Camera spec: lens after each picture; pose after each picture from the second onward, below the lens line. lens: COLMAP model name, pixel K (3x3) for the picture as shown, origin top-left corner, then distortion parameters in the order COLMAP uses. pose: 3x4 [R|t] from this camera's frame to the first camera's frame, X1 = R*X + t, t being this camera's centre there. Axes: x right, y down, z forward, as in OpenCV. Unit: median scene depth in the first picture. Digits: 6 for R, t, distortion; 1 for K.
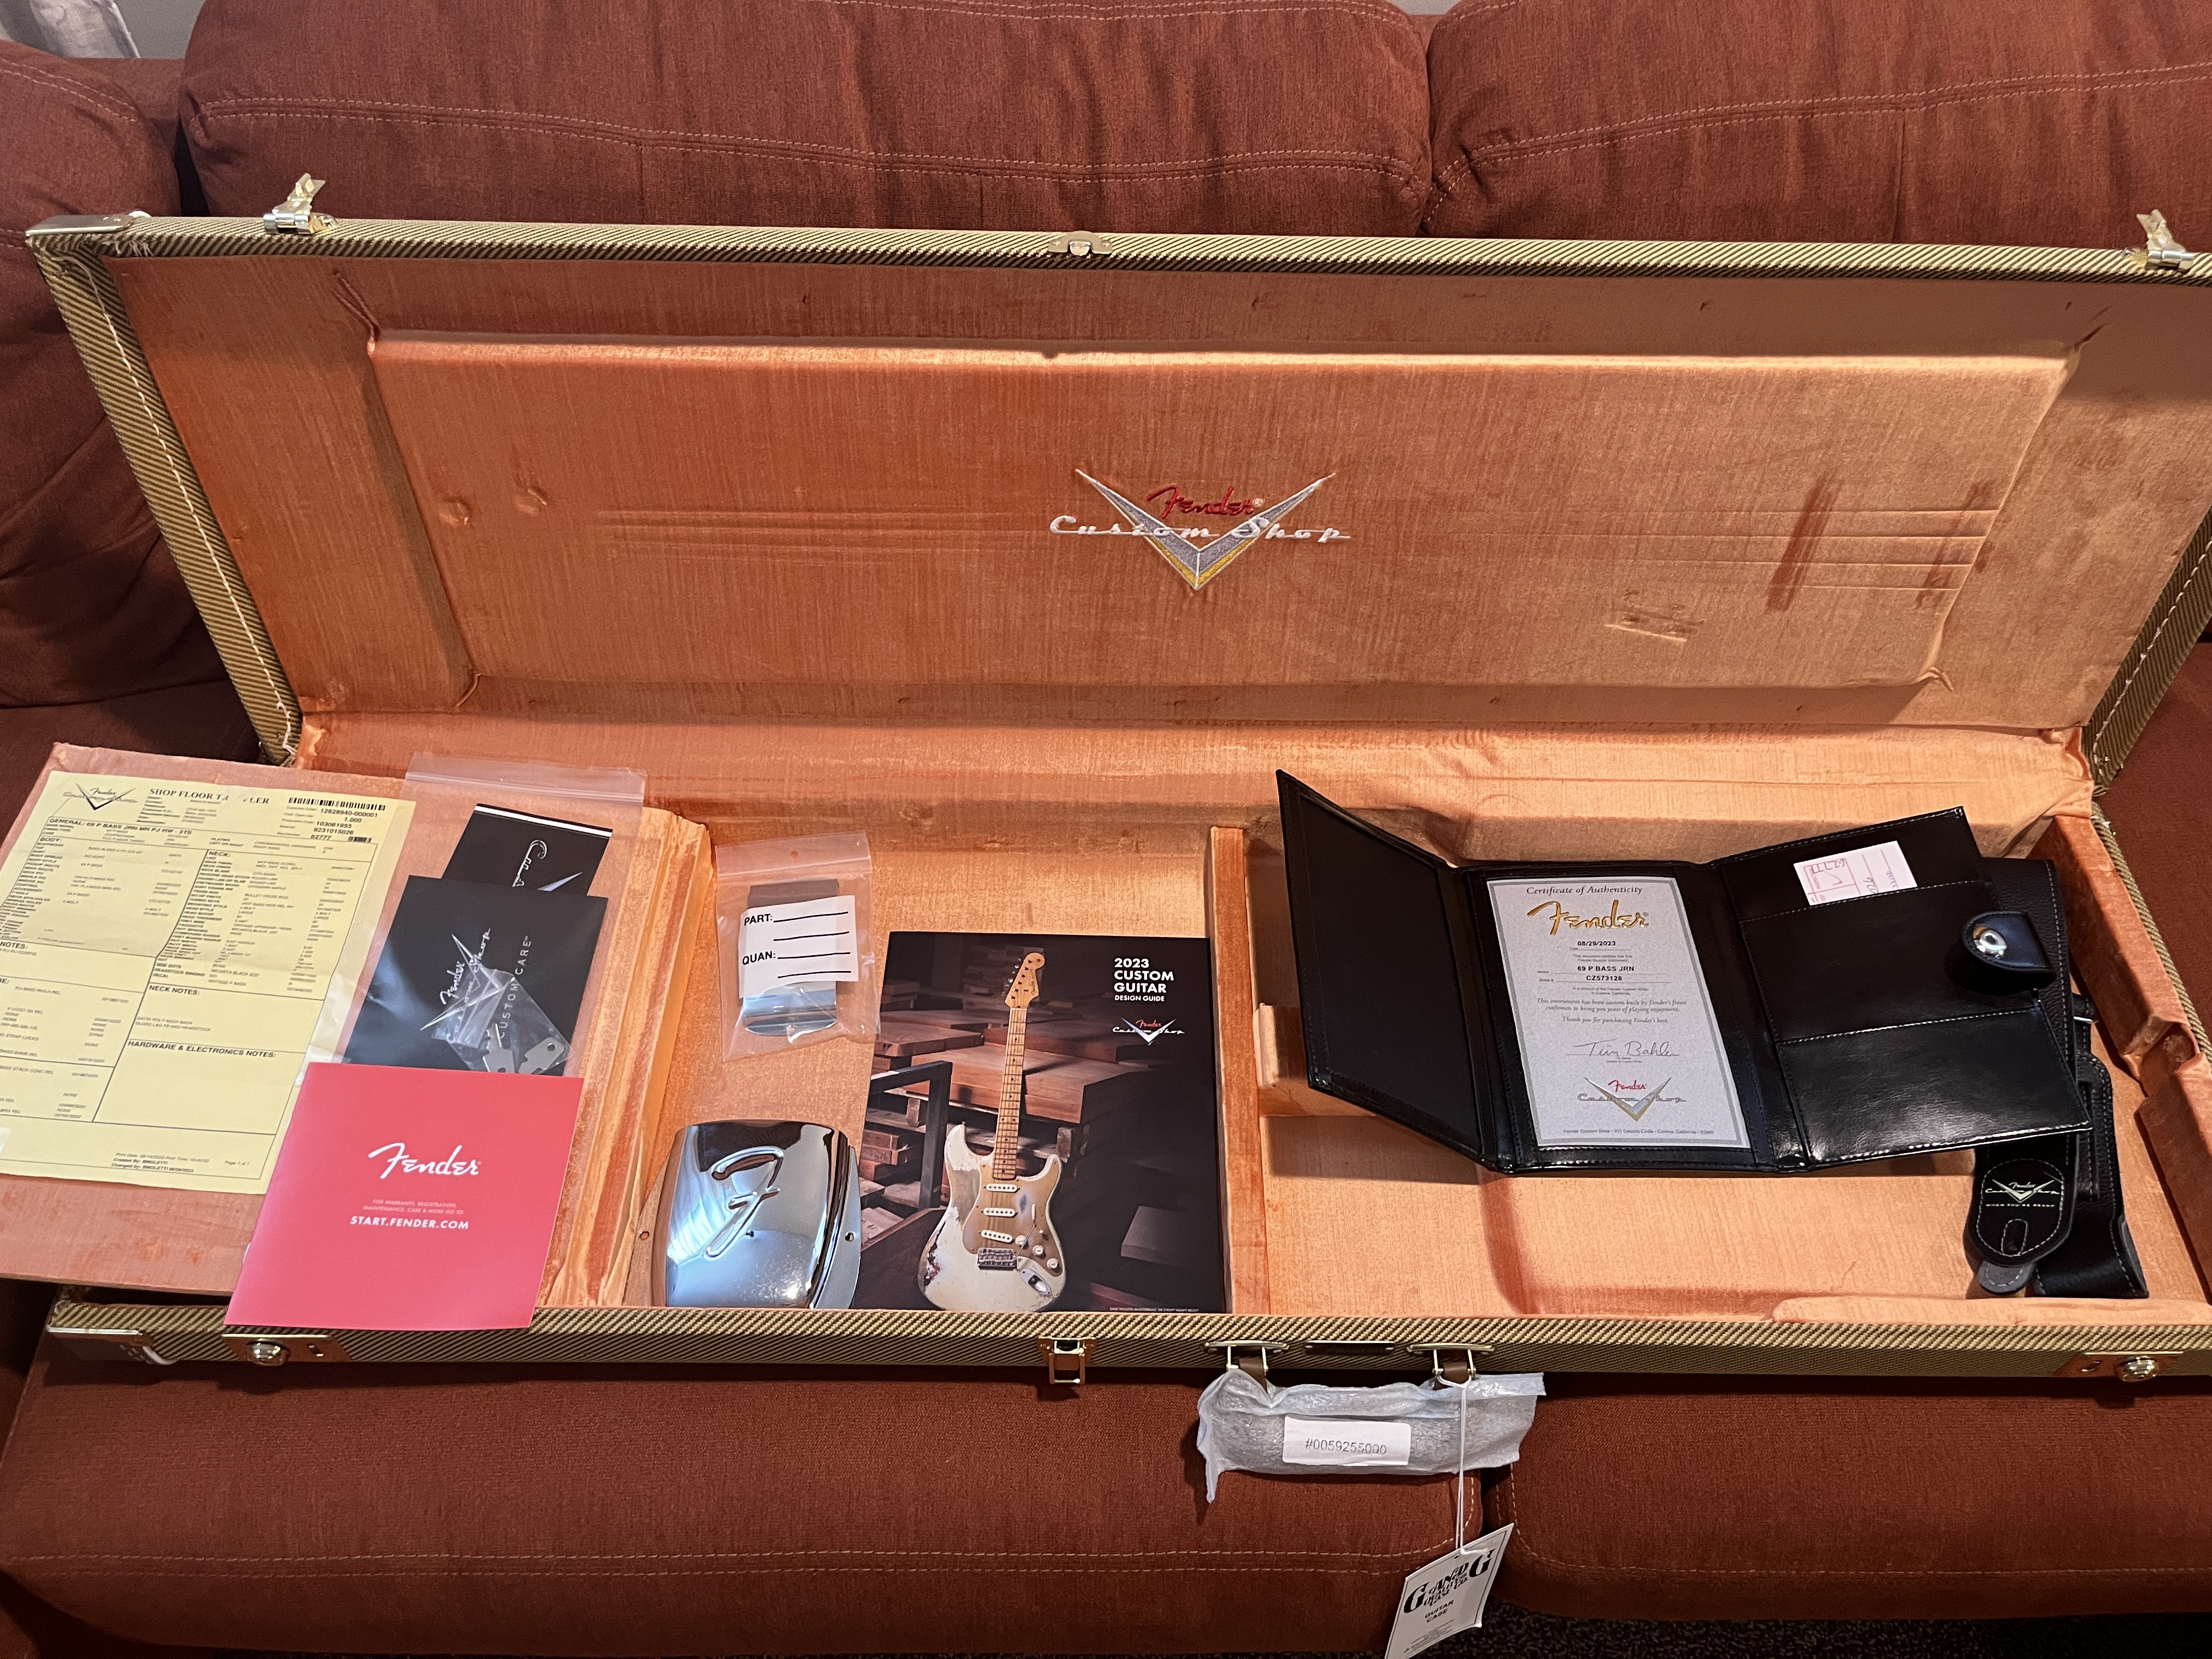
lens RADIAL K [[1687.7, 0, 1113.8], [0, 1687.7, 812.5], [0, 0, 1]] dist [0.060700, -0.090831]
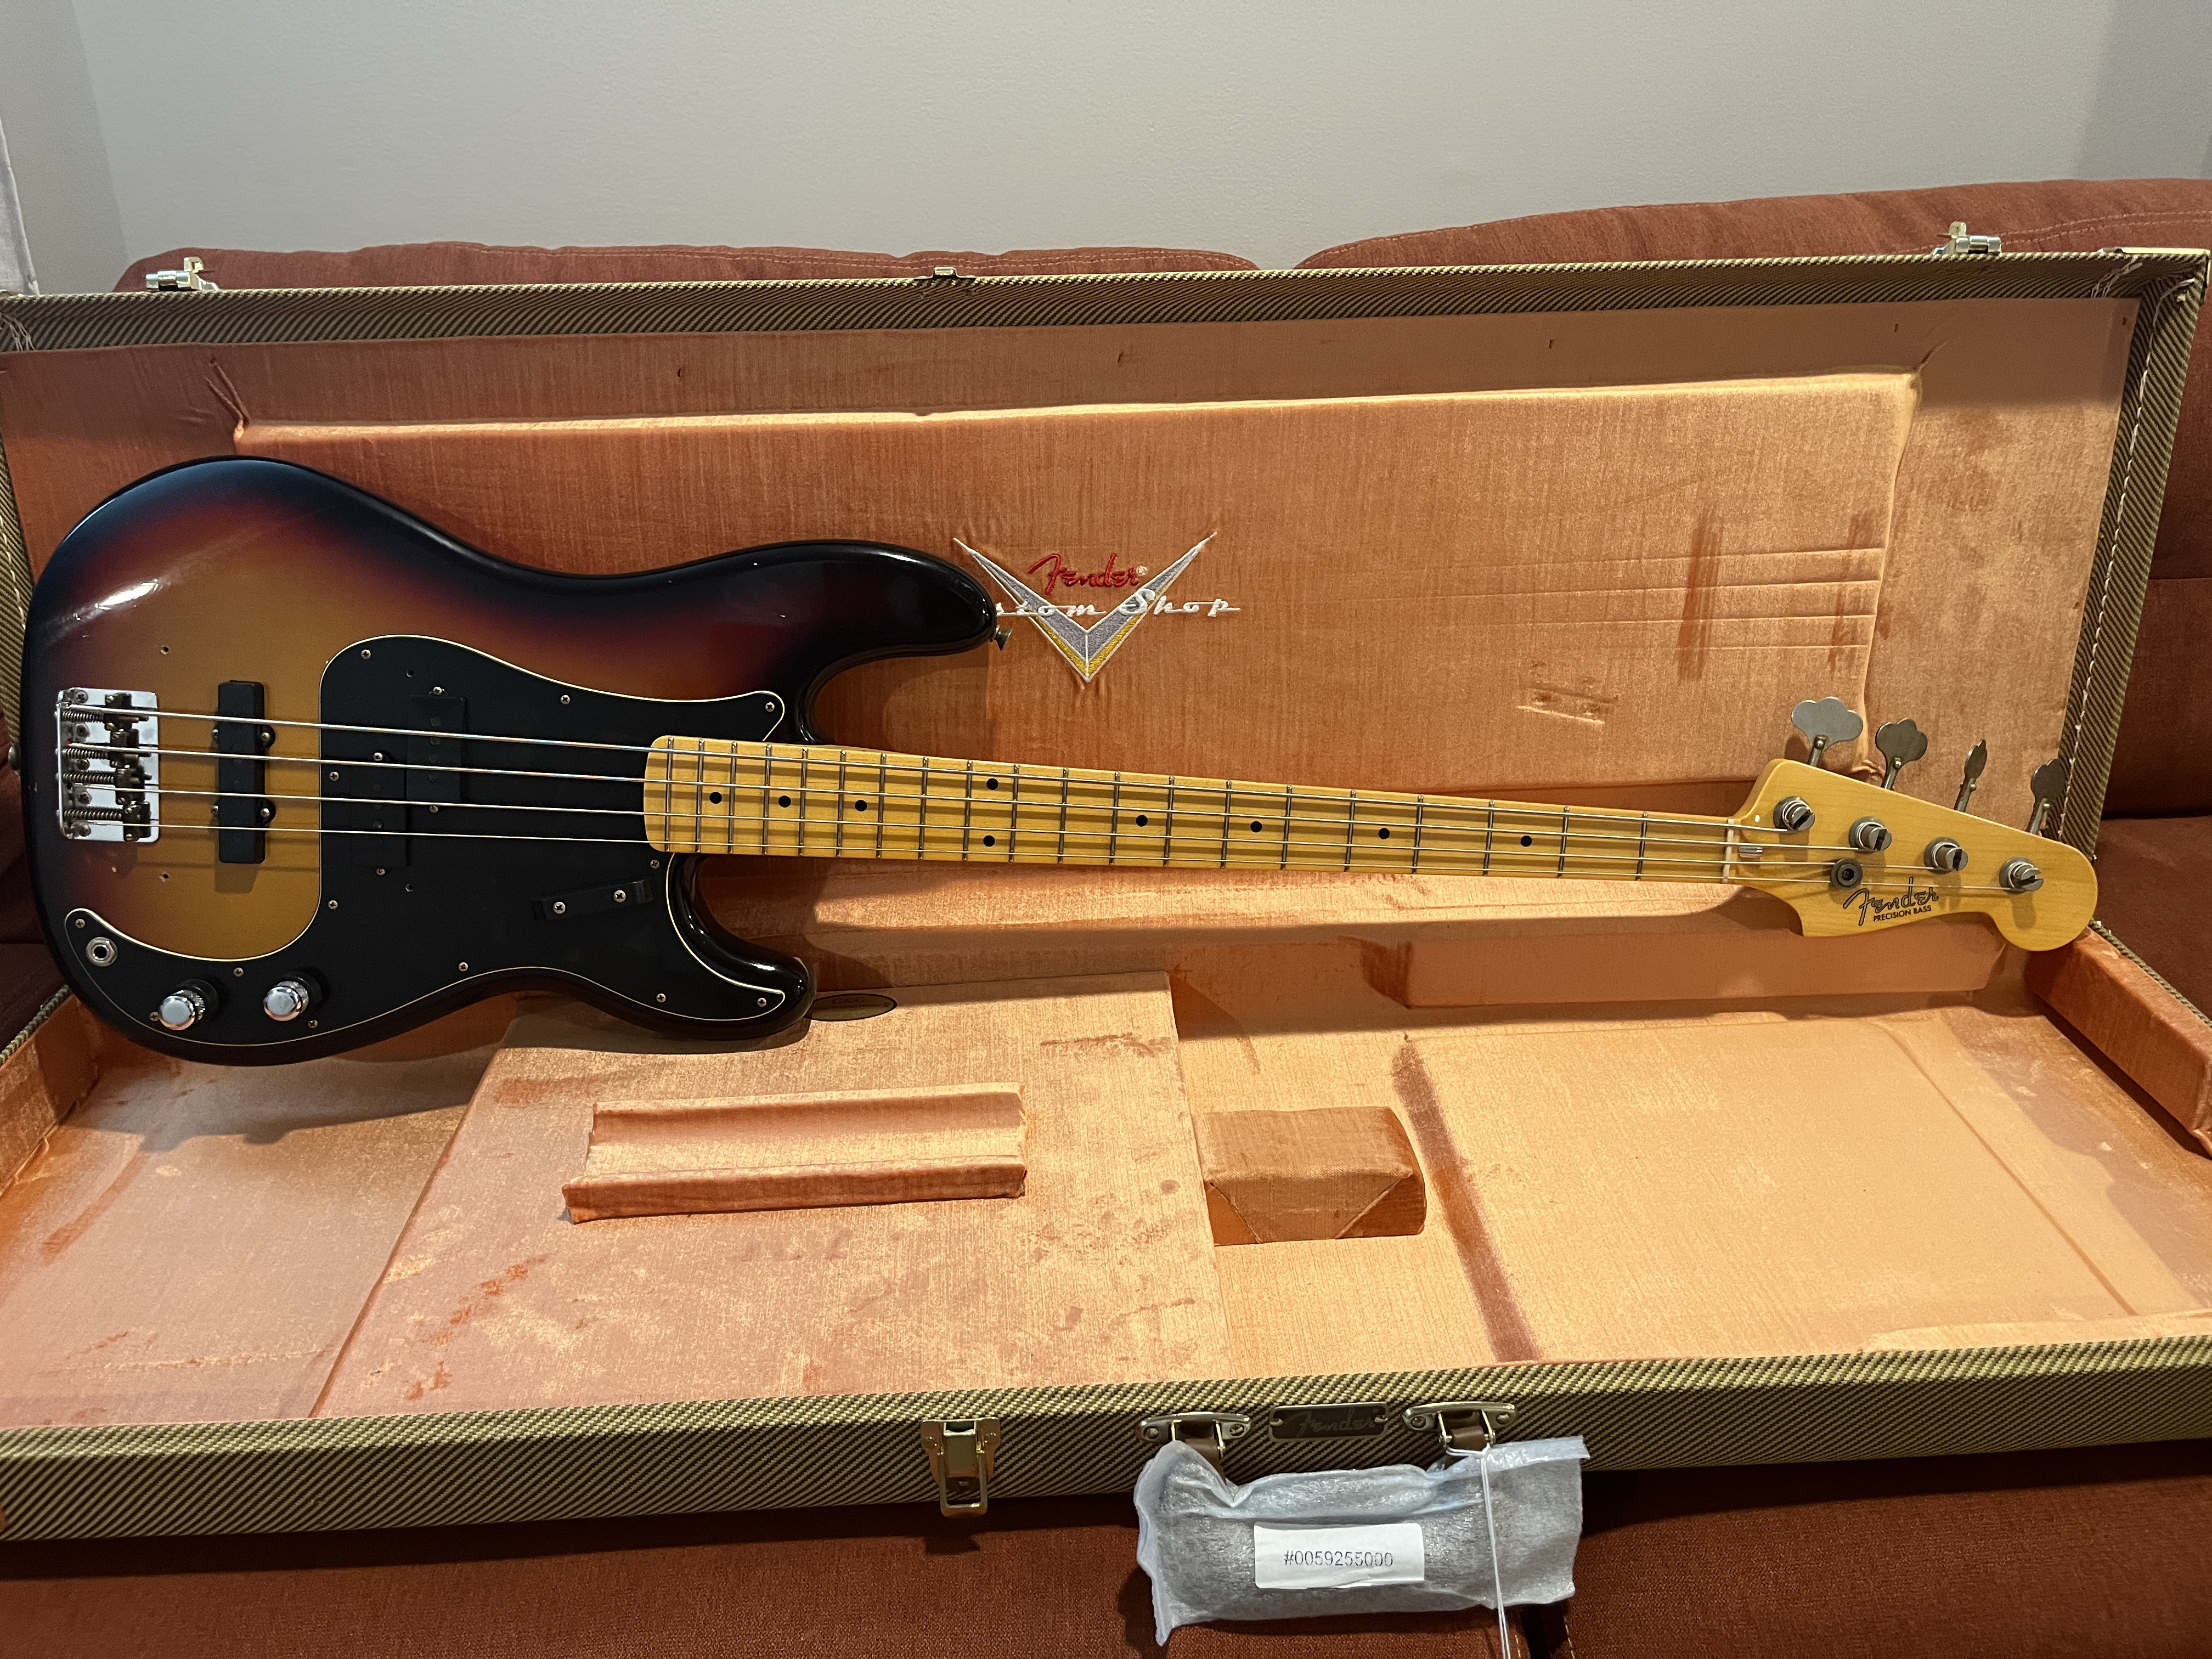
lens RADIAL K [[1699.0, 0, 1106.1], [0, 1699.0, 783.8], [0, 0, 1]] dist [0.050902, -0.077375]
pose [[0.998096, -0.047701, 0.039108, 0.019756], [0.059864, 0.901928, -0.427717, 0.343397], [-0.014870, 0.429243, 0.903066, 0.162794]]
